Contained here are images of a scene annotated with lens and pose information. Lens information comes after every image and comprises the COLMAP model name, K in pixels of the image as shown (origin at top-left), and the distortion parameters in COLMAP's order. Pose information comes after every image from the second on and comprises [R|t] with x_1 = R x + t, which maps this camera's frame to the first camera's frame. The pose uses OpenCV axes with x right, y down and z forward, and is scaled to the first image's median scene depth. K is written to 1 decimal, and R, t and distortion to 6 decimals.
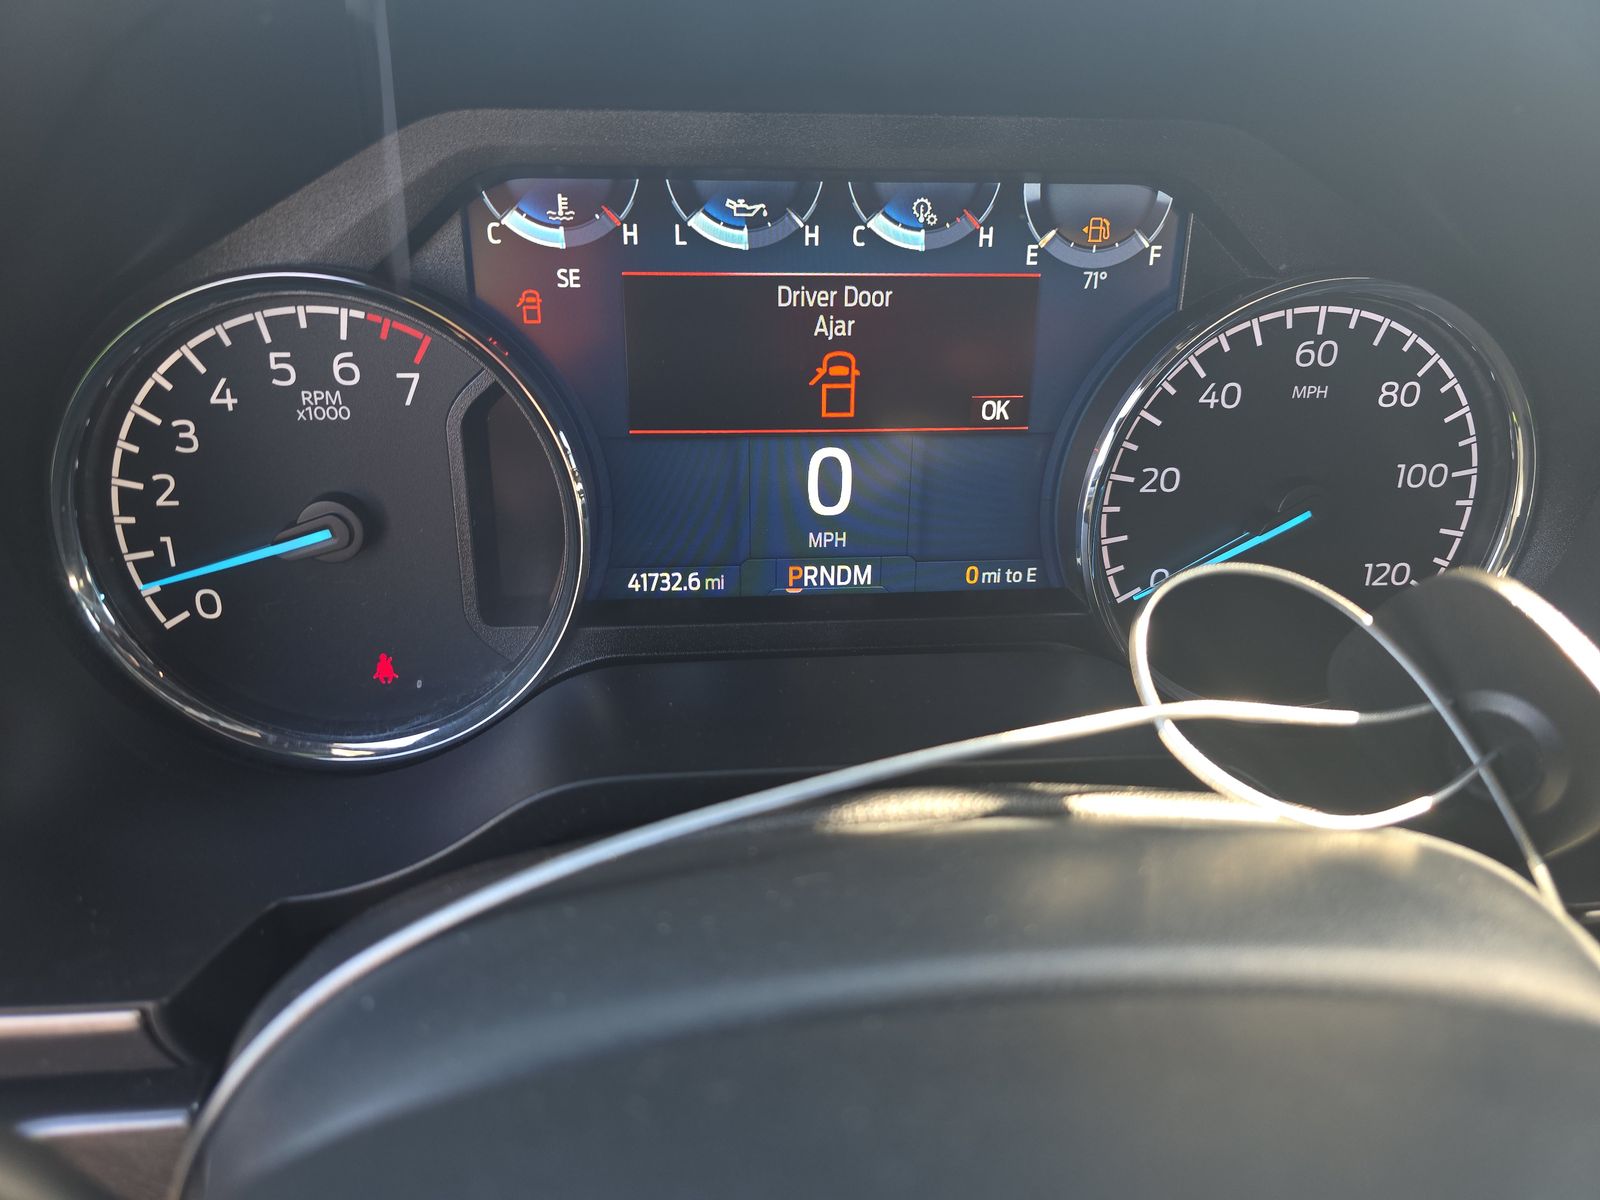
lens RADIAL K [[1089.9, 0, 792.9], [0, 1089.9, 592.4], [0, 0, 1]] dist [-0.011281, -0.000809]
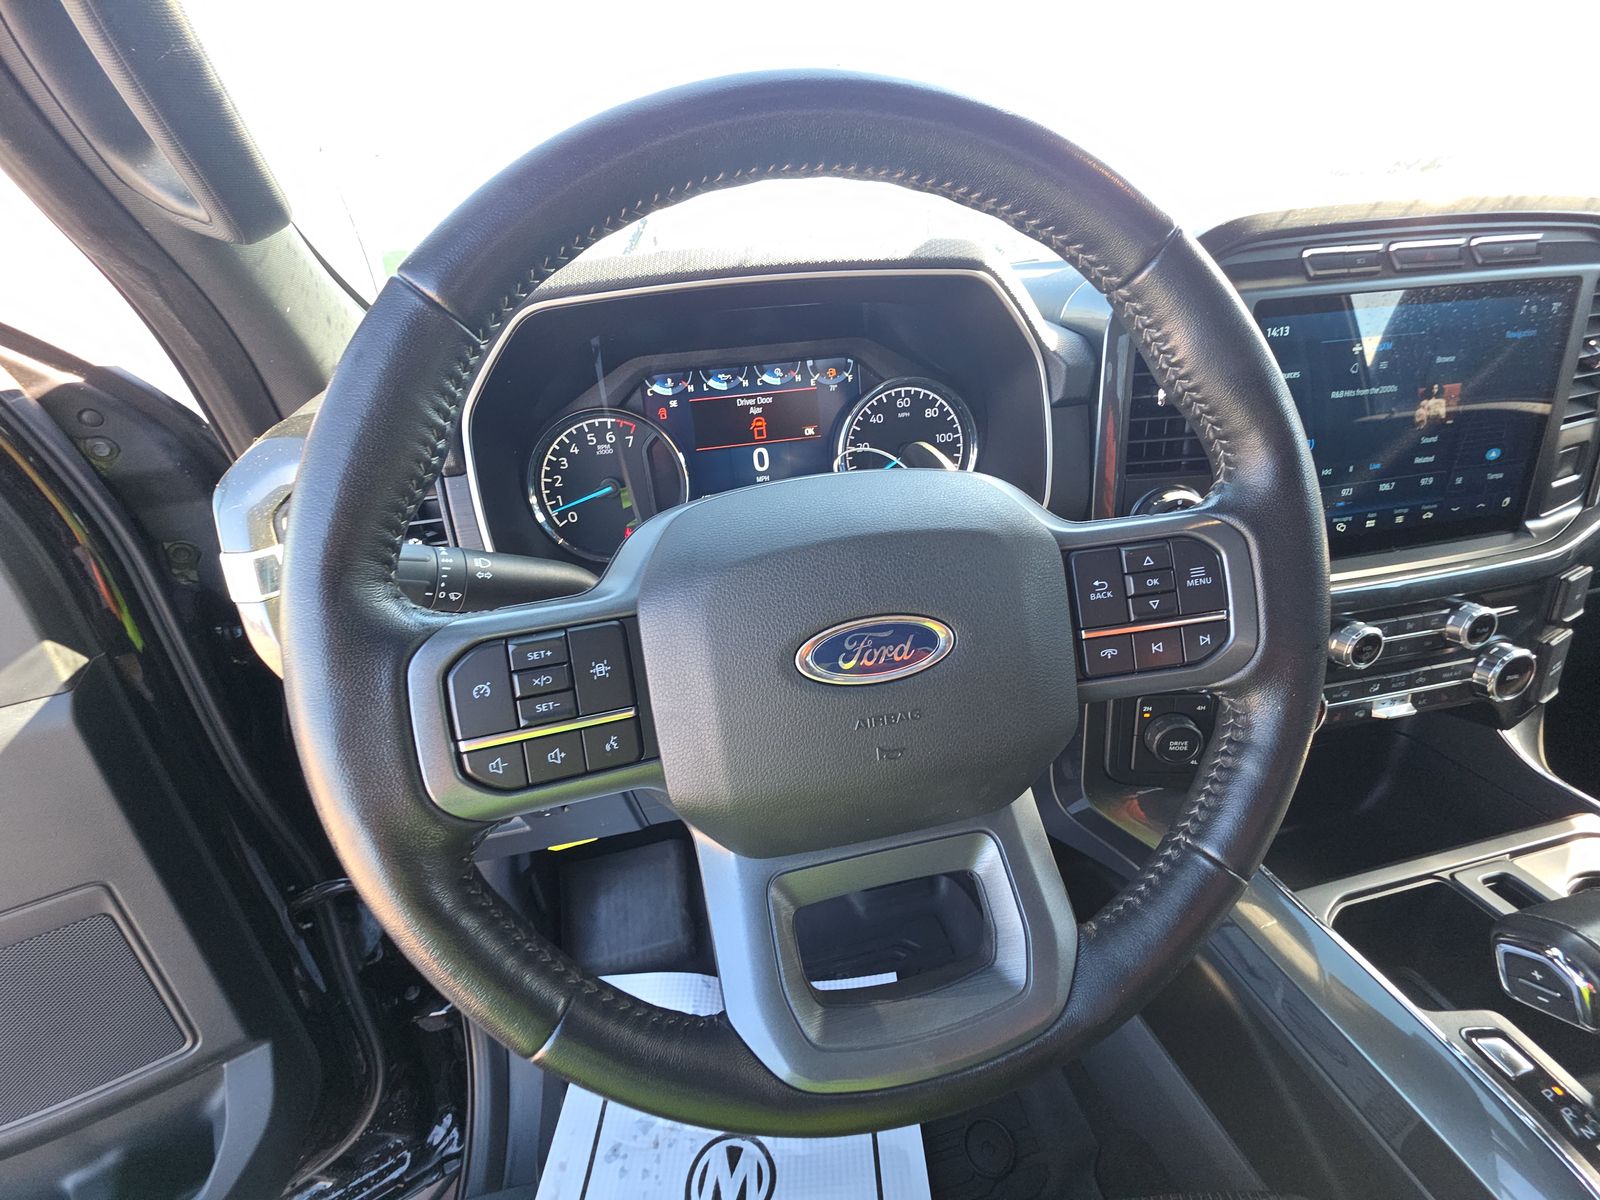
lens RADIAL K [[639.8, 0, 811.8], [0, 639.8, 601.4], [0, 0, 1]] dist [-0.014407, -0.002467]
pose [[0.989970, -0.126168, 0.063575, 0.009921], [0.126263, 0.991994, 0.002535, 0.349177], [-0.063385, 0.005518, 0.997974, -0.941054]]
